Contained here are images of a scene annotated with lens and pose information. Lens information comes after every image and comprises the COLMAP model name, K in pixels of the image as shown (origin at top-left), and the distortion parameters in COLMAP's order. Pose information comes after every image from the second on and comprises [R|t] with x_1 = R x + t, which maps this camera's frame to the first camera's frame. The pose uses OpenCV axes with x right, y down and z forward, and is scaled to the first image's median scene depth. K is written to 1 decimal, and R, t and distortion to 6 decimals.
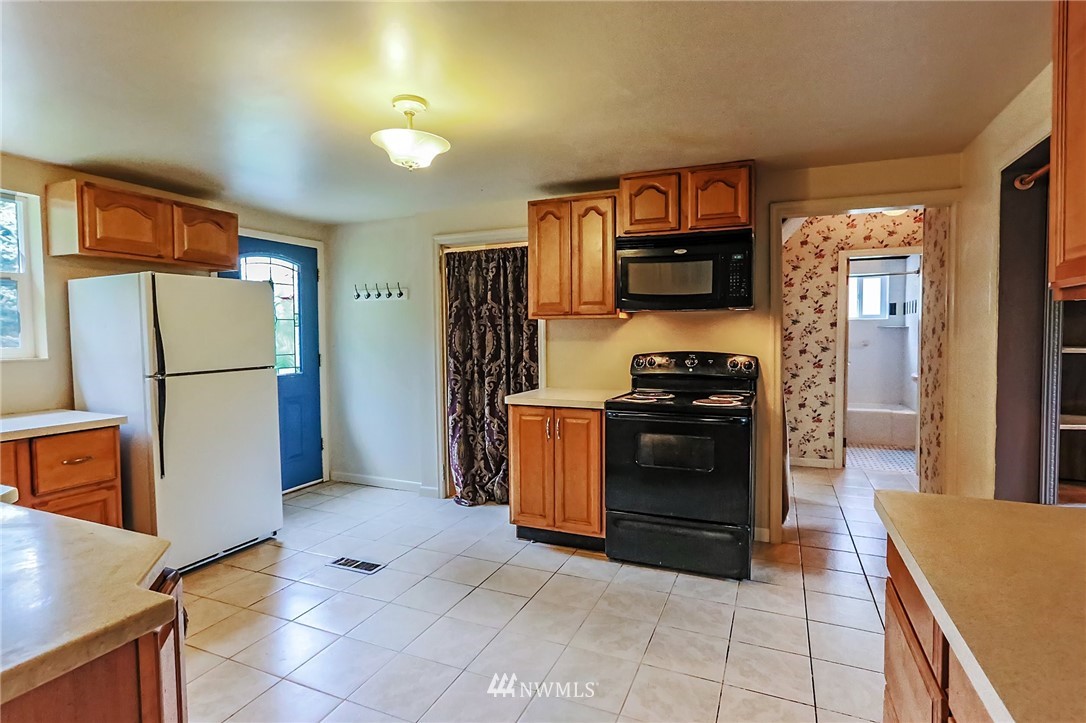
lens RADIAL K [[536.6, 0, 548.0], [0, 536.6, 353.1], [0, 0, 1]] dist [-0.003585, 0.002566]
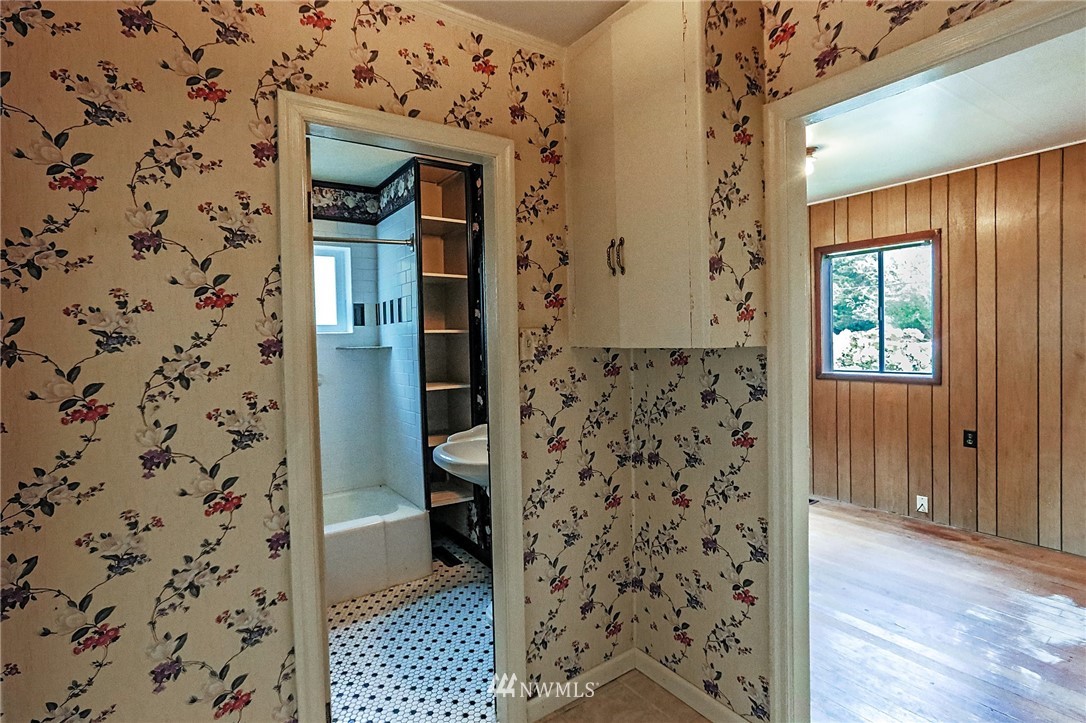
lens RADIAL K [[536.6, 0, 546.8], [0, 536.6, 353.3], [0, 0, 1]] dist [-0.003585, 0.002566]
pose [[0.526808, -0.028314, 0.849513, 0.343076], [0.054272, 0.998526, -0.000376, -0.039980], [-0.848250, 0.046303, 0.527568, 0.677970]]
